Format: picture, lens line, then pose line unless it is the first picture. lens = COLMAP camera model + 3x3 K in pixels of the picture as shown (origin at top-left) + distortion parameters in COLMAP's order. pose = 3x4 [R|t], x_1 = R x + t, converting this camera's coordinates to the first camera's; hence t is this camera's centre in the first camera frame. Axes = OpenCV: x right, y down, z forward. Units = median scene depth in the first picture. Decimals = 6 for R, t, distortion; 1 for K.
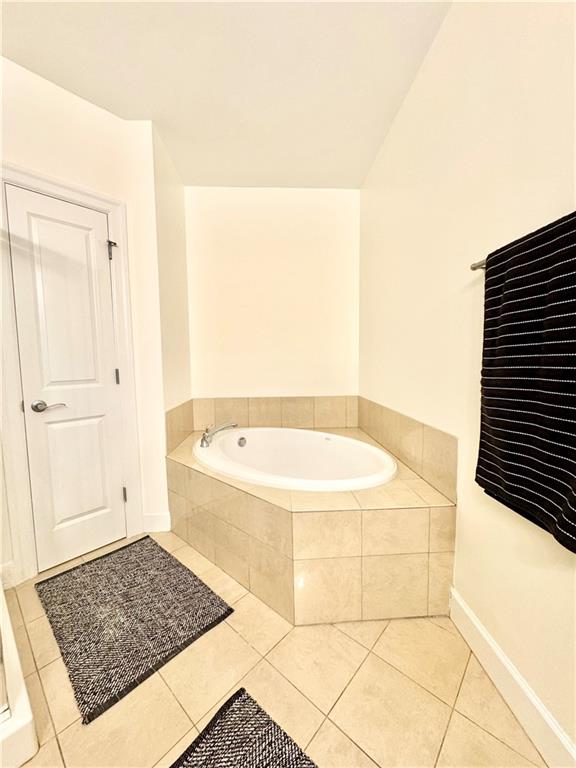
lens RADIAL K [[304.2, 0, 289.6], [0, 304.2, 383.3], [0, 0, 1]] dist [-0.001731, 0.000072]
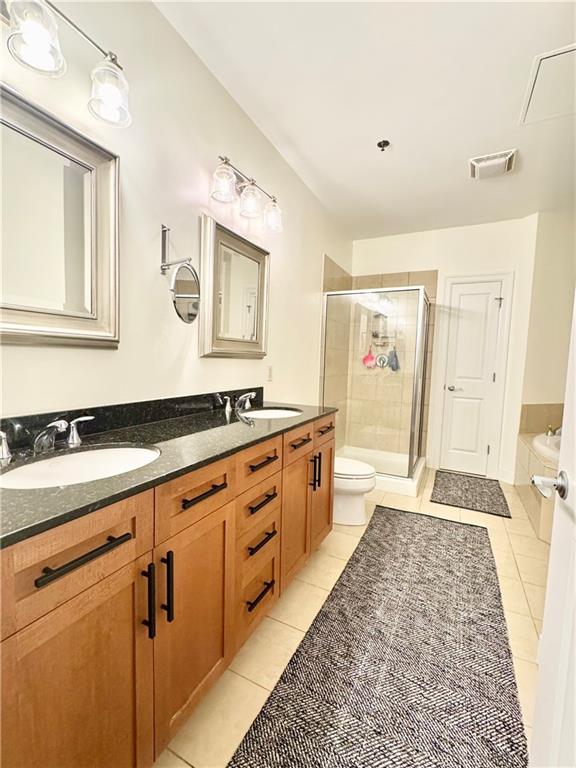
lens RADIAL K [[317.1, 0, 288.0], [0, 317.1, 384.0], [0, 0, 1]] dist [-0.004522, -0.000184]
pose [[0.255720, 0.105747, -0.960950, 0.924375], [-0.113415, 0.990417, 0.078808, 0.005360], [0.960075, 0.088834, 0.265263, -0.610139]]
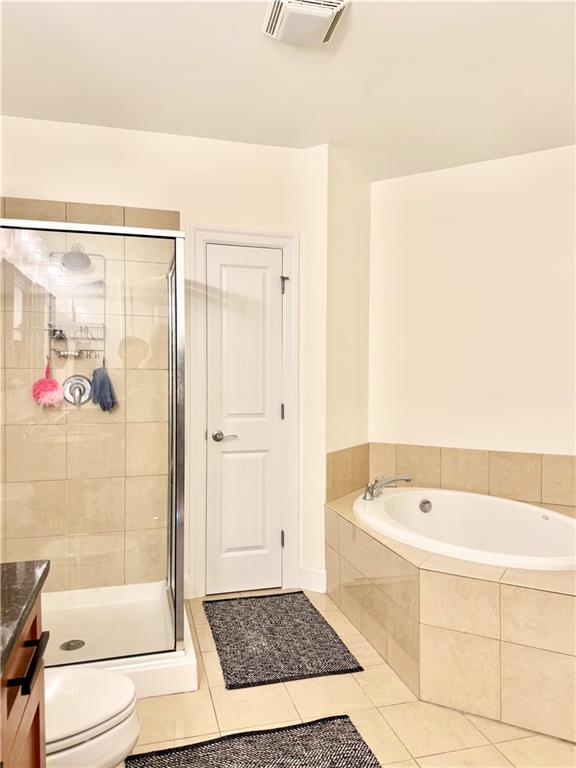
lens RADIAL K [[549.9, 0, 288.0], [0, 549.9, 384.0], [0, 0, 1]] dist [0.140024, -0.172248]
pose [[0.840720, 0.017203, -0.541197, 0.453389], [-0.056727, 0.996793, -0.056437, -0.013263], [0.538491, 0.078149, 0.839000, -0.537405]]
